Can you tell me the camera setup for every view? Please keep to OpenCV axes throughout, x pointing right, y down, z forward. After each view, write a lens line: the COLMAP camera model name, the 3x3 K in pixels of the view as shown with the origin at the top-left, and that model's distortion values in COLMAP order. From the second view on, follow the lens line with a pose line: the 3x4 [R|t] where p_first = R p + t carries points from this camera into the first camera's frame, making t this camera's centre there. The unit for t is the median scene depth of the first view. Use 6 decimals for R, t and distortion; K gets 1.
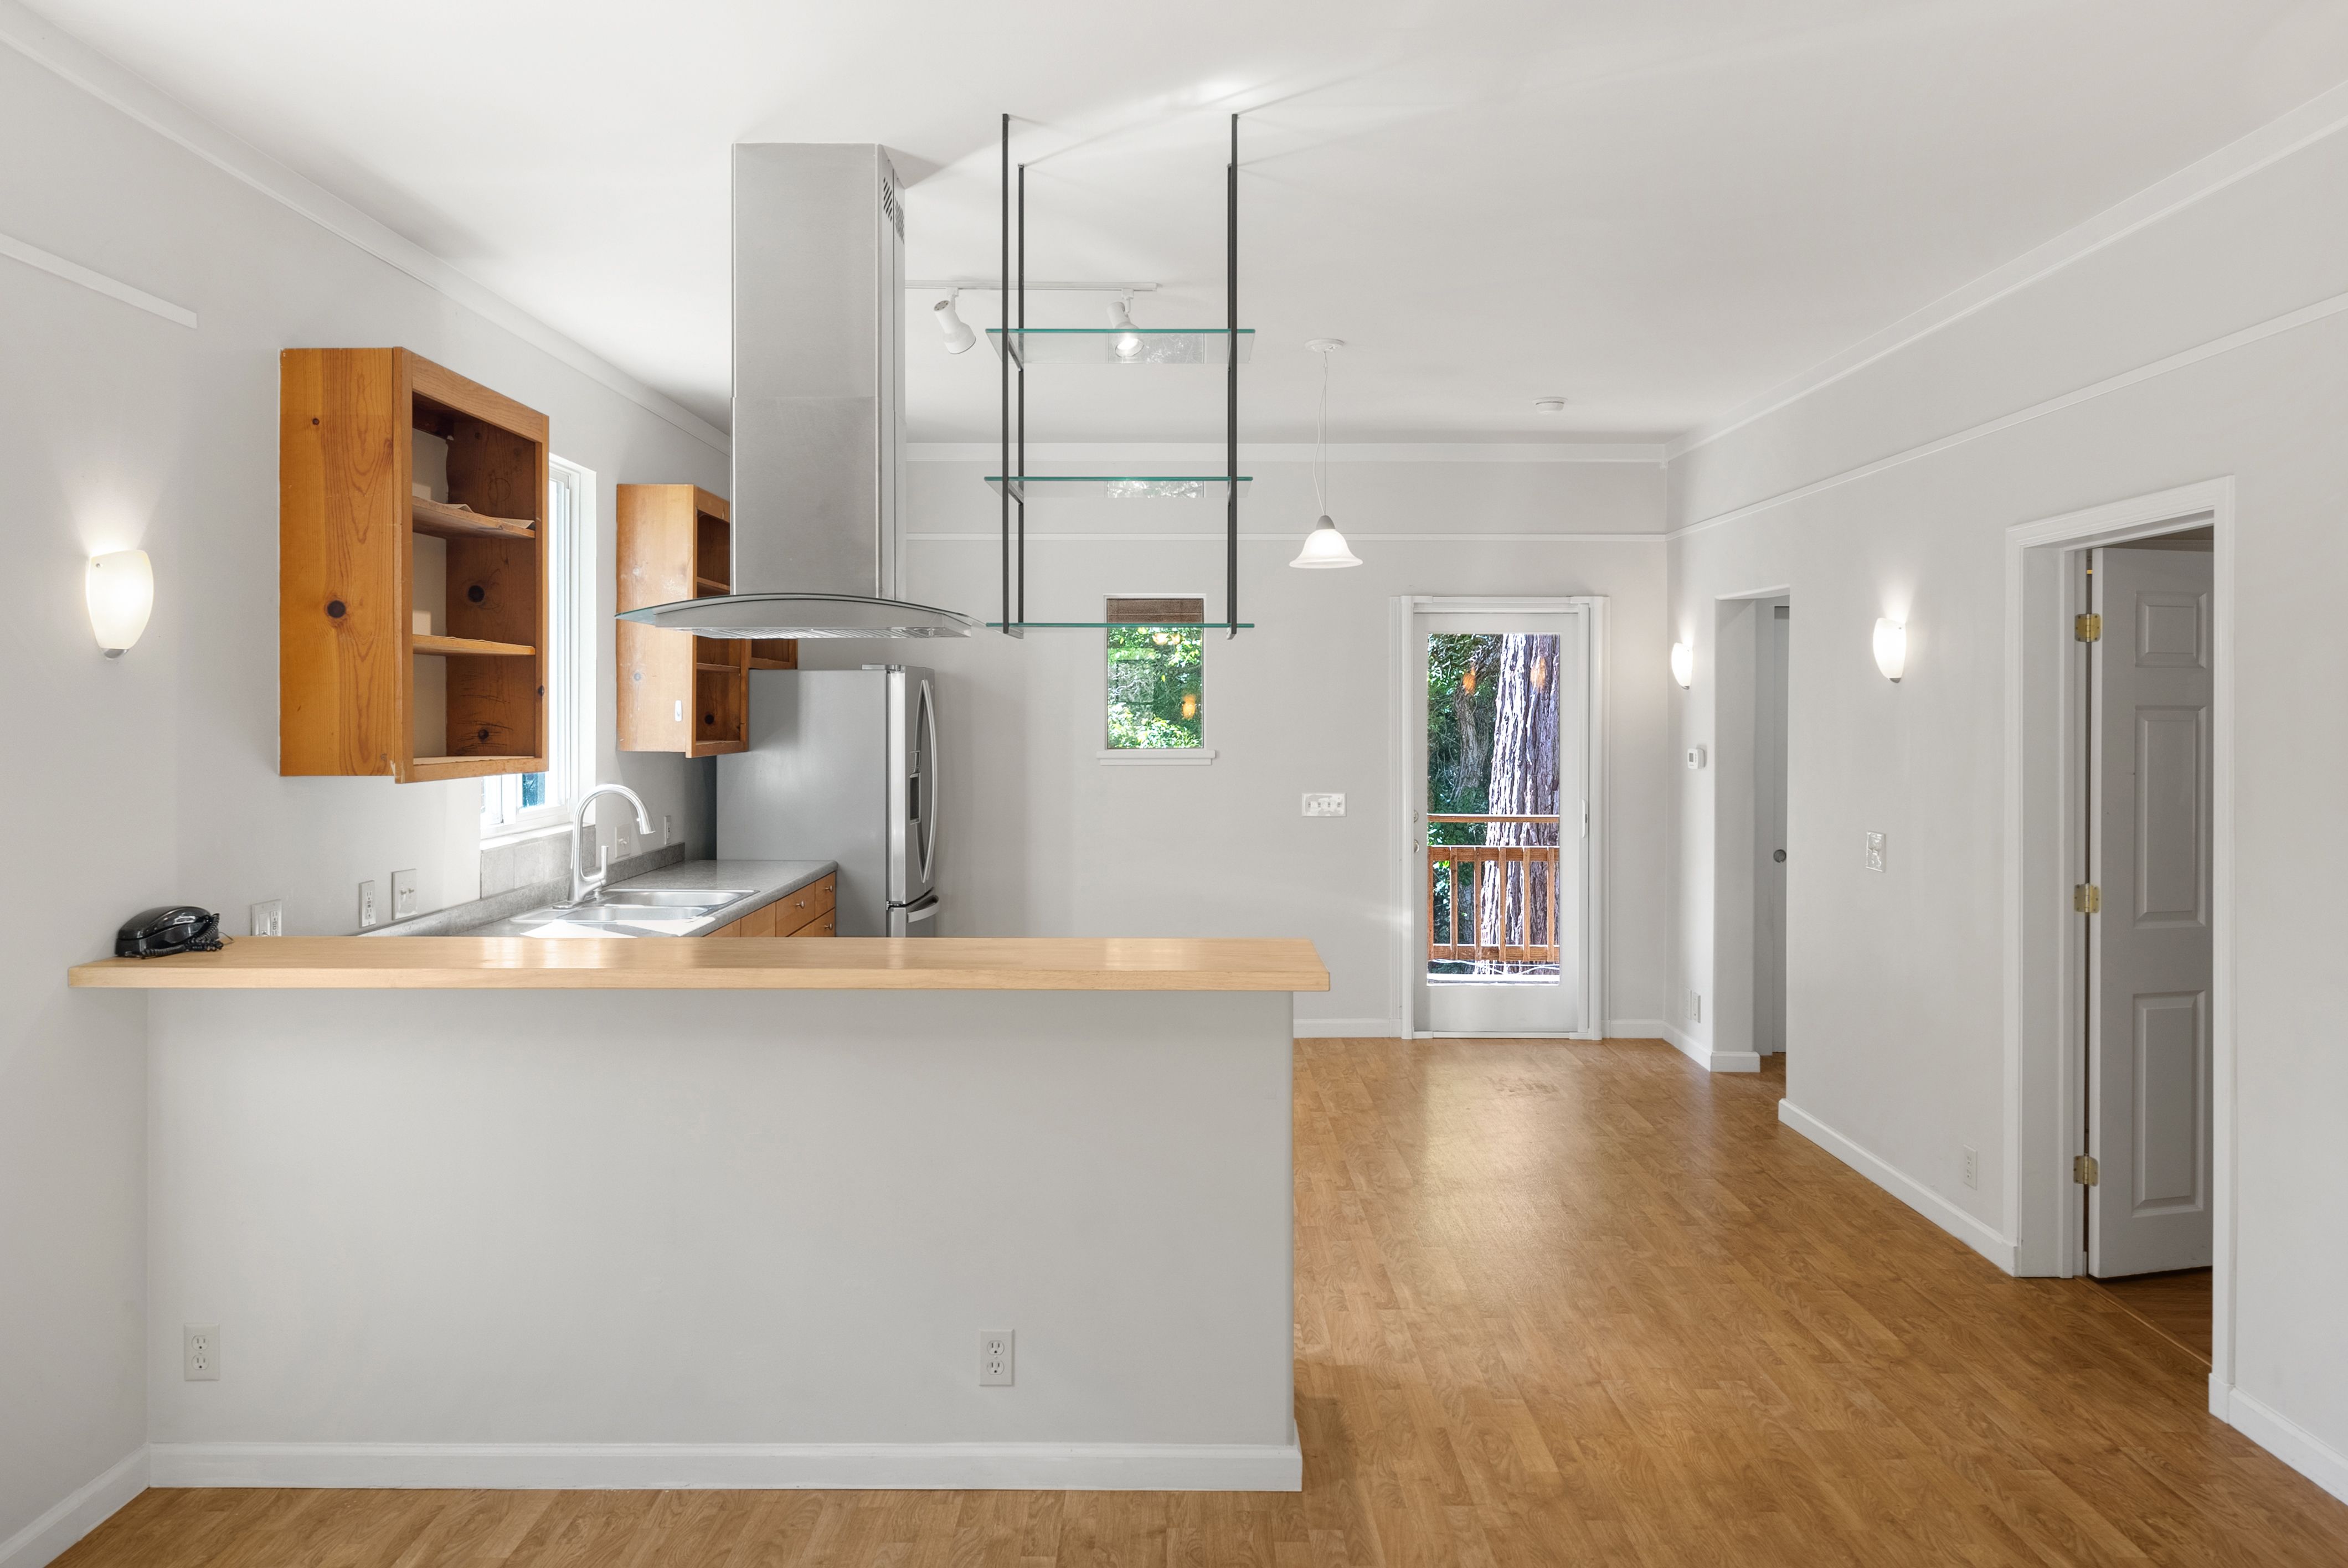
lens RADIAL K [[1589.4, 0, 1180.3], [0, 1589.4, 713.7], [0, 0, 1]] dist [0.003129, 0.001440]
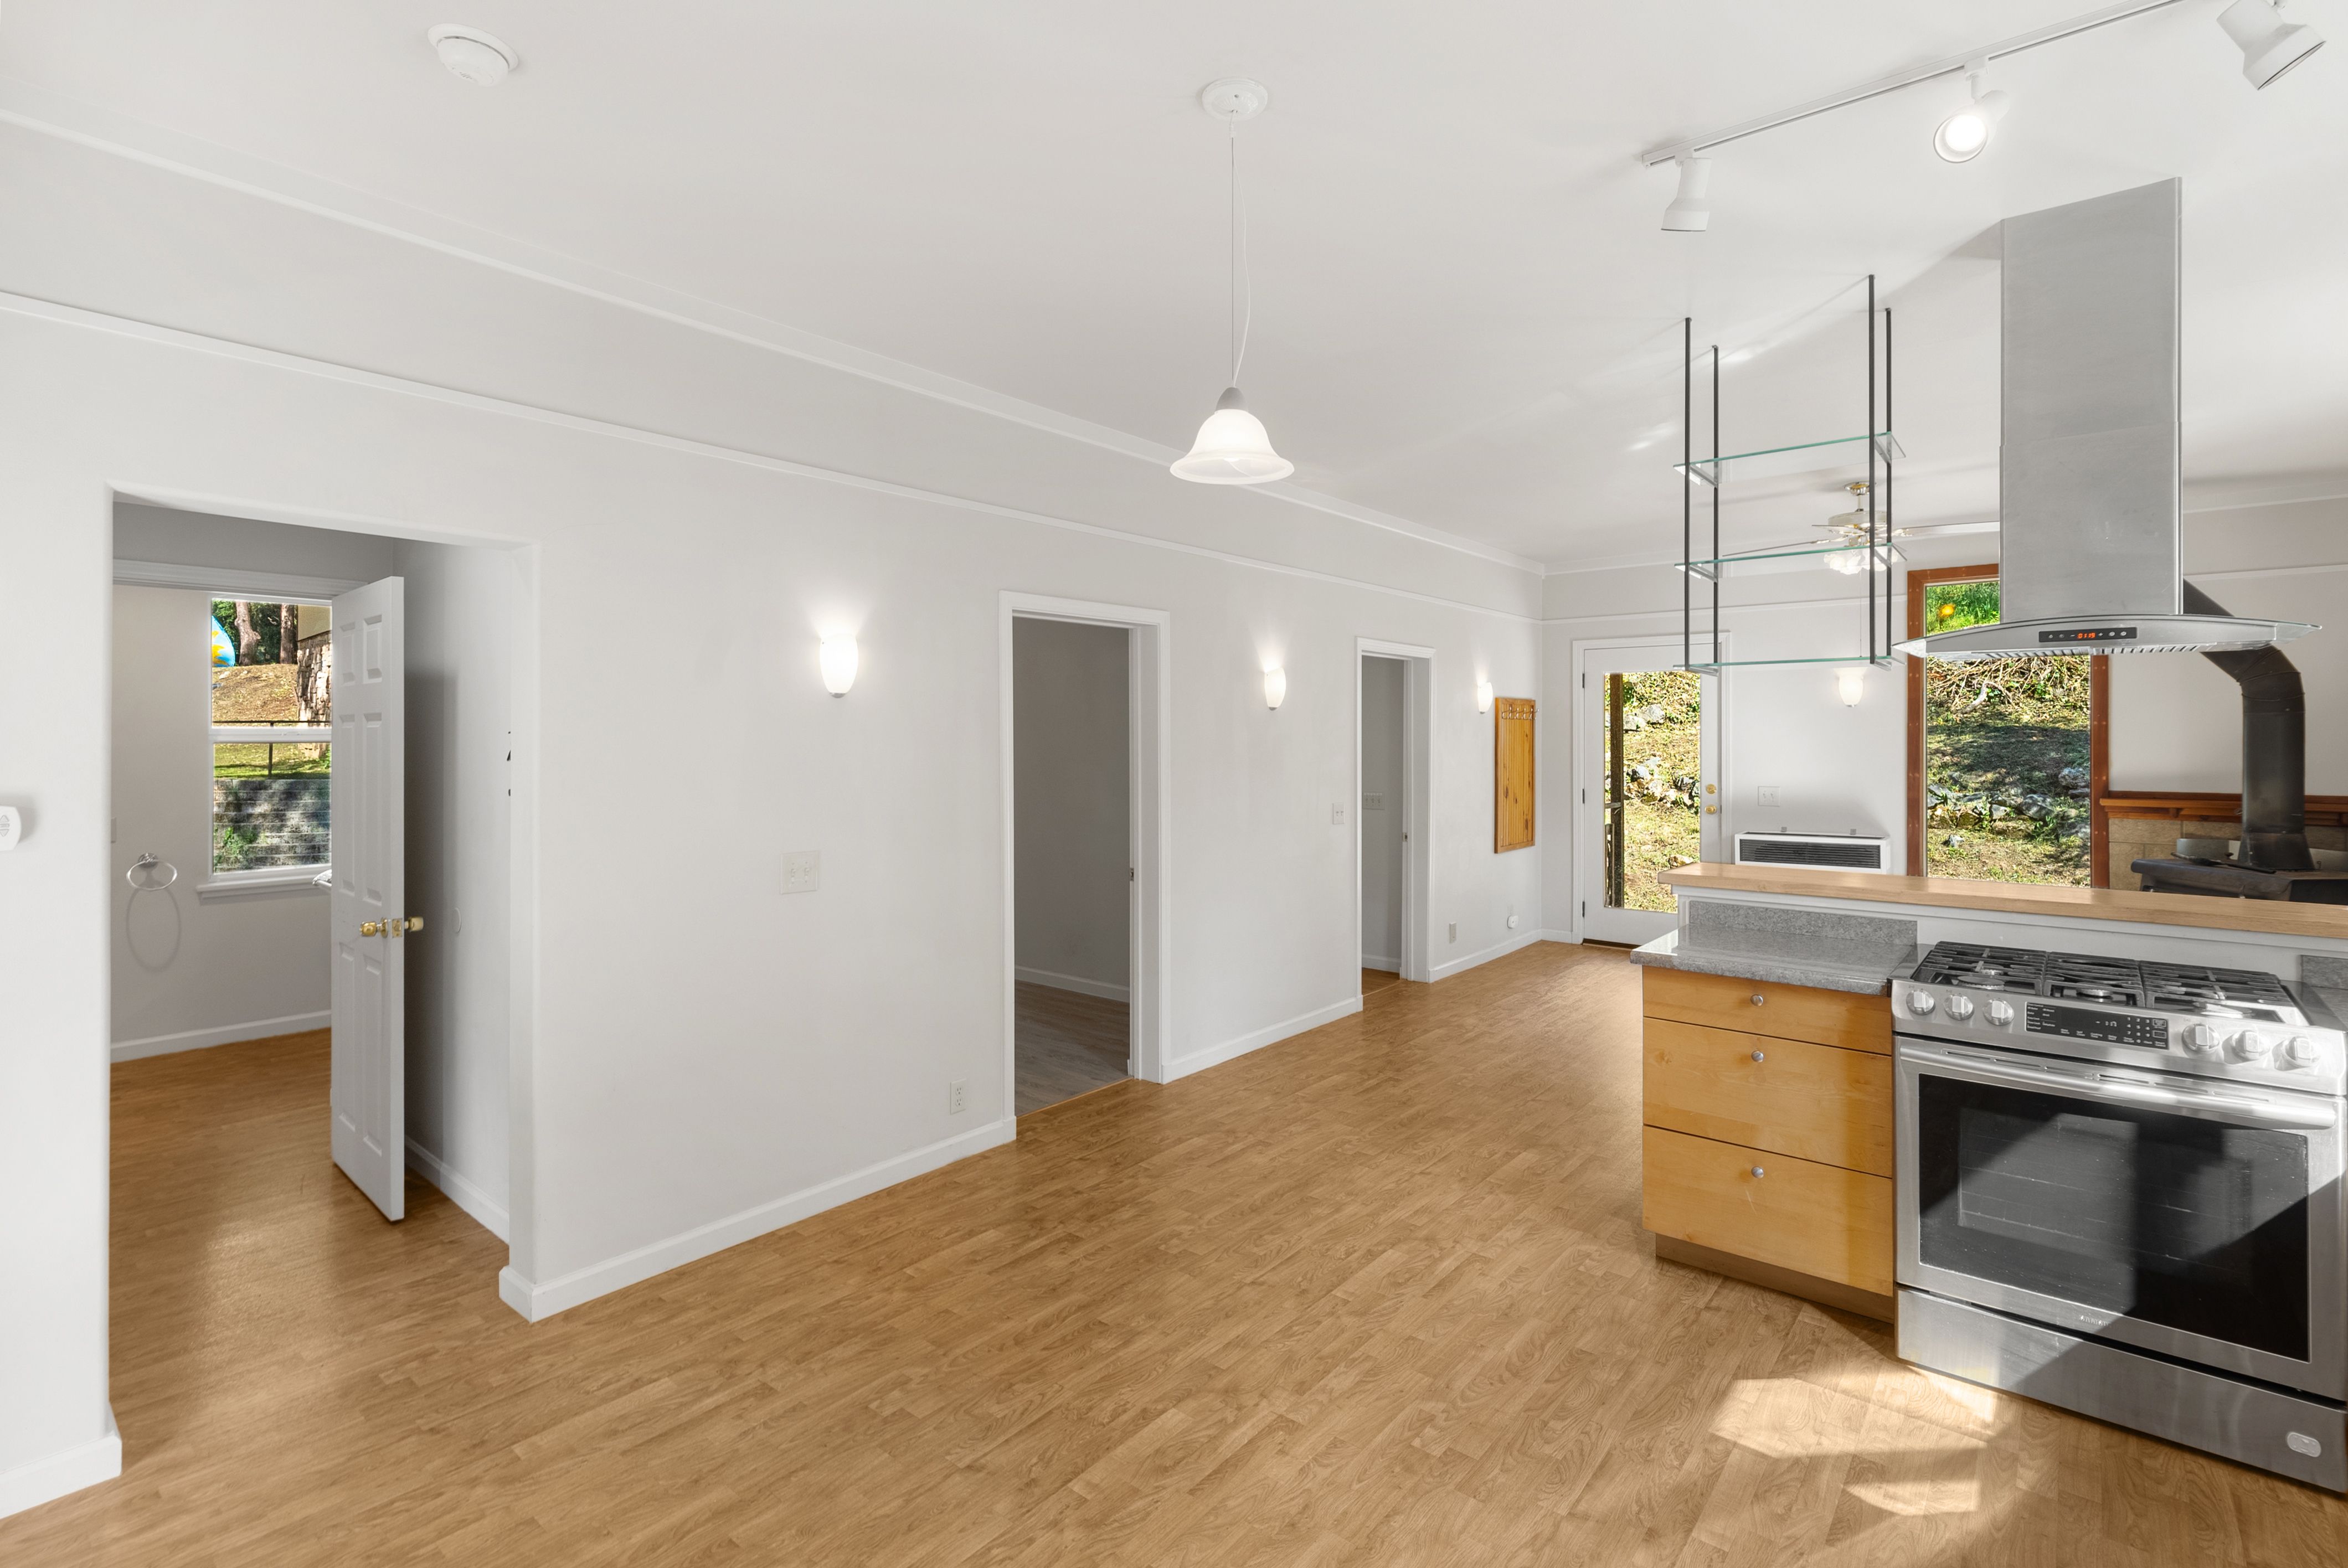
lens RADIAL K [[1085.0, 0, 1178.9], [0, 1085.0, 739.2], [0, 0, 1]] dist [-0.001259, -0.000124]
pose [[-0.764773, -0.003086, 0.644293, -0.208997], [0.001047, 0.999981, 0.006033, 0.003274], [-0.644299, 0.005288, -0.764755, 1.821024]]
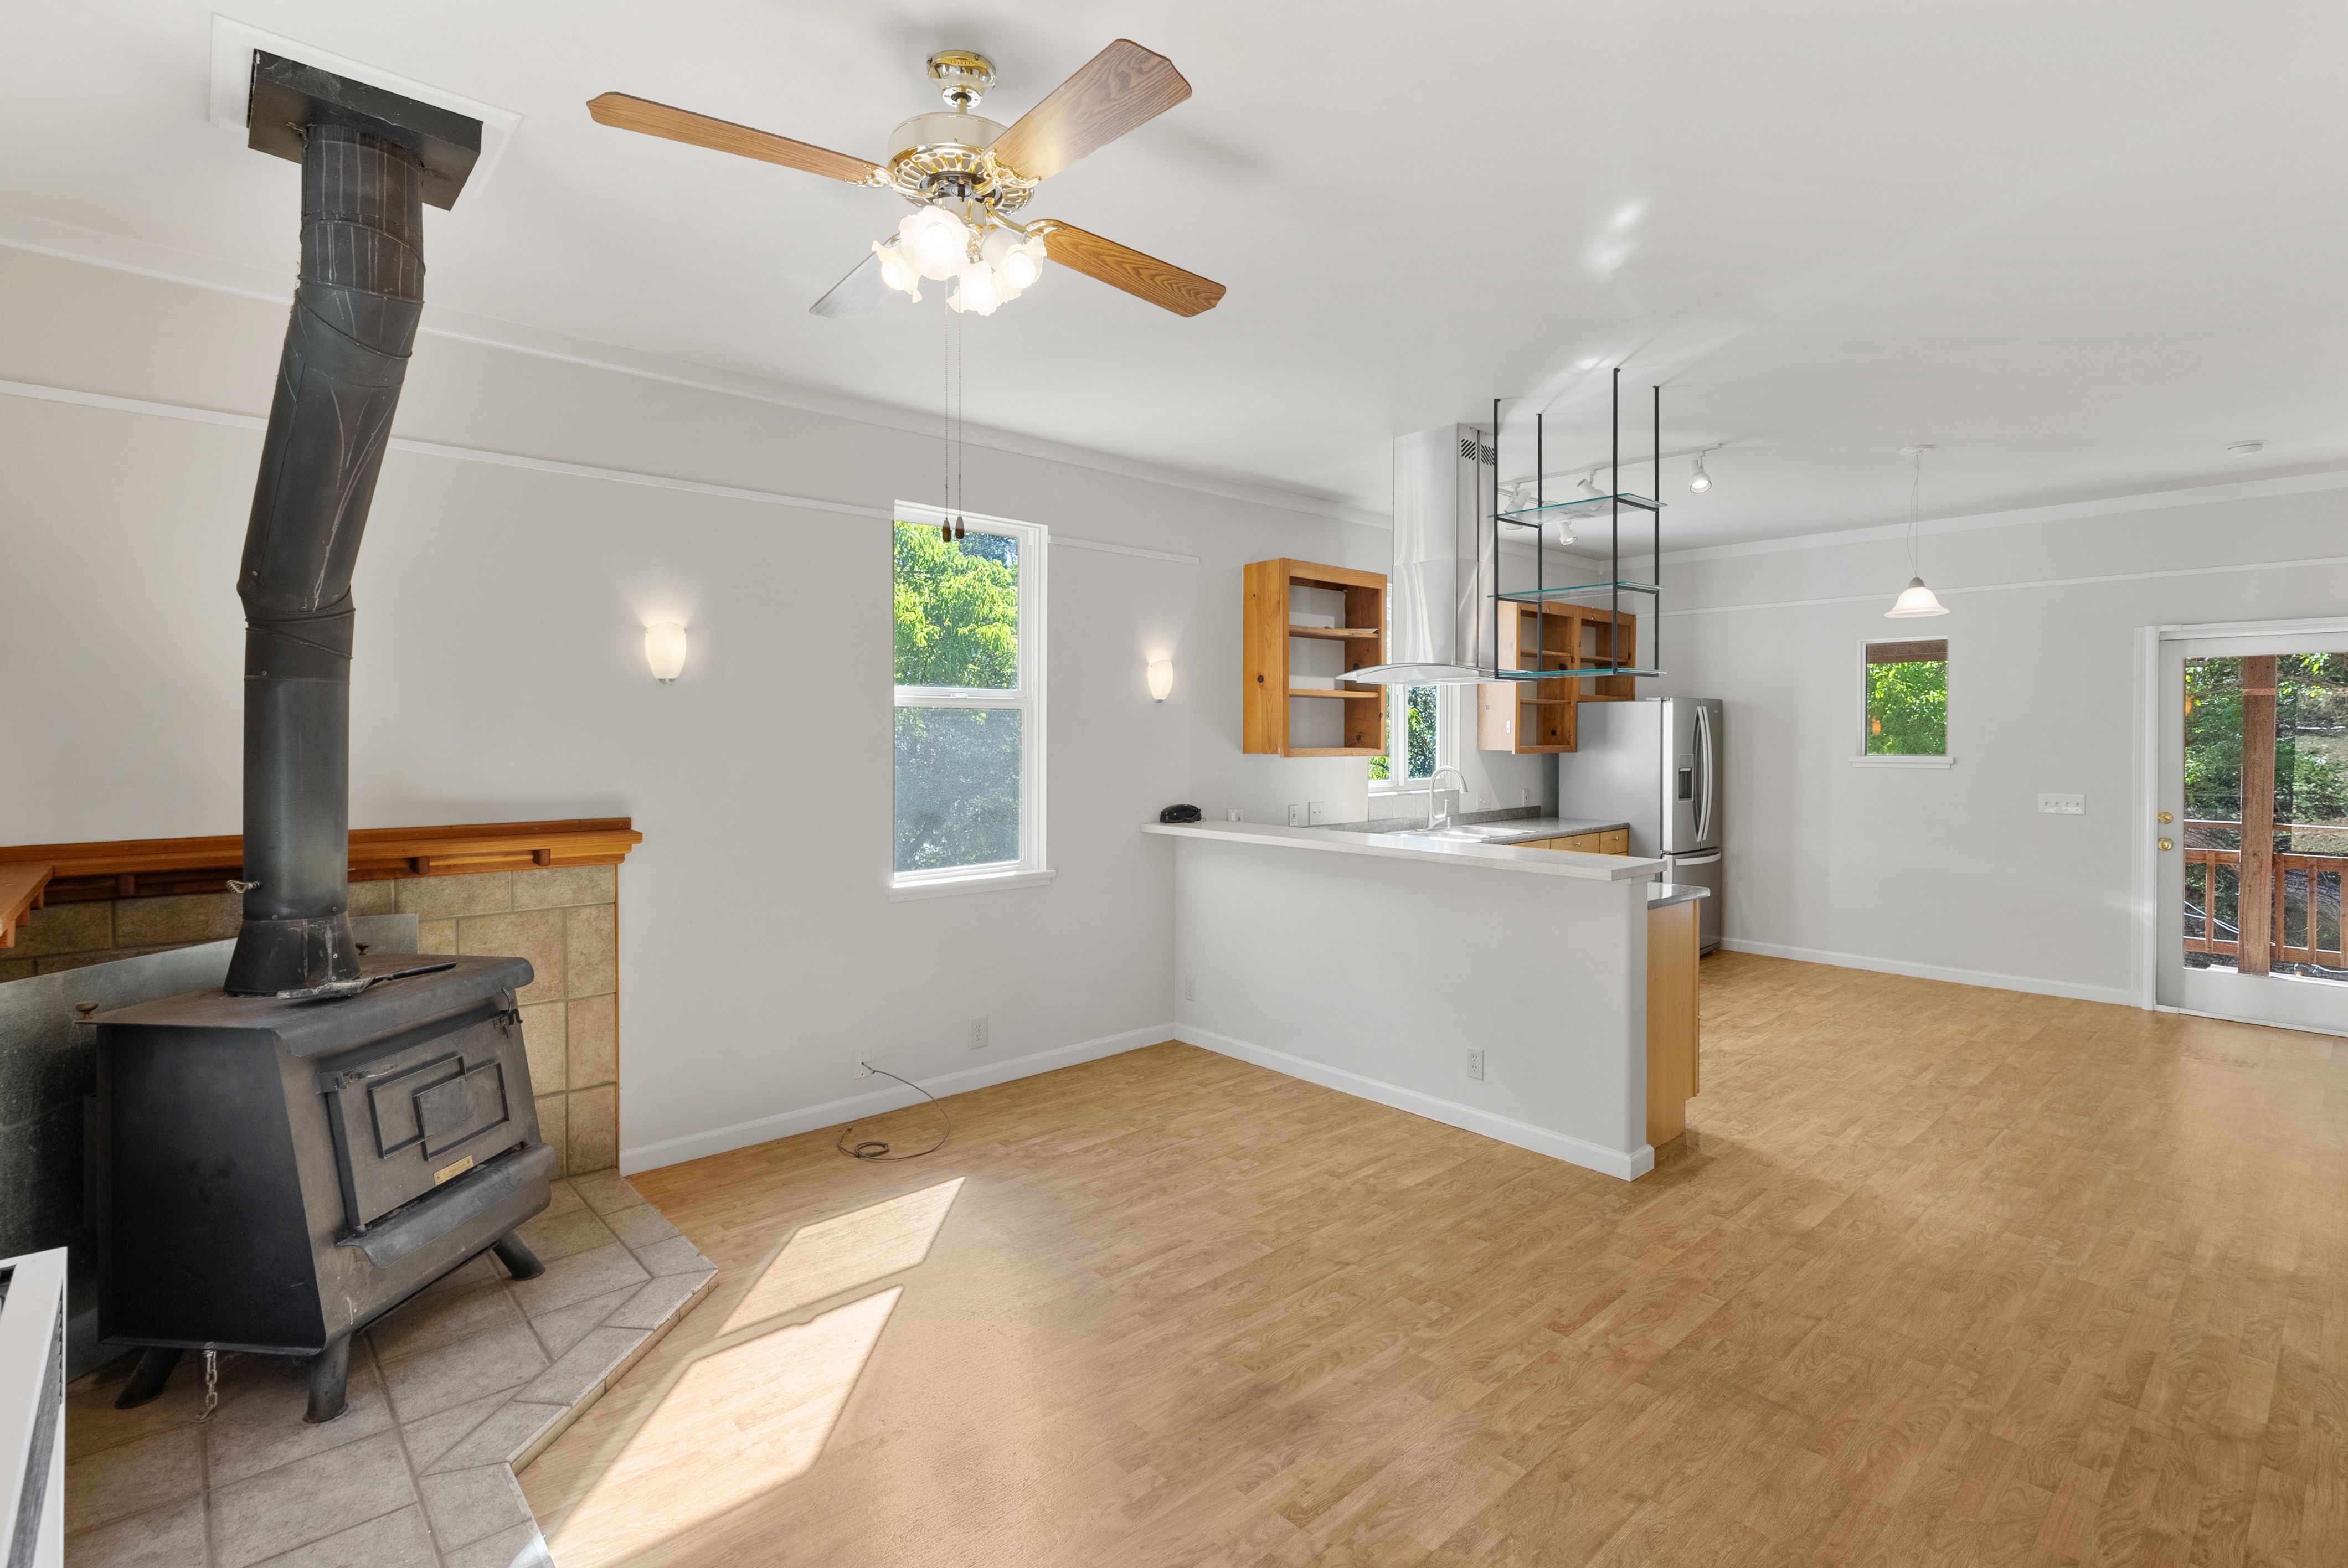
lens RADIAL K [[1107.2, 0, 1176.9], [0, 1107.2, 730.4], [0, 0, 1]] dist [0.001261, -0.000702]
pose [[0.669447, -0.002323, -0.742856, 0.510611], [-0.001933, 0.999986, -0.004869, 0.013516], [0.742857, 0.004695, 0.669434, -0.119195]]
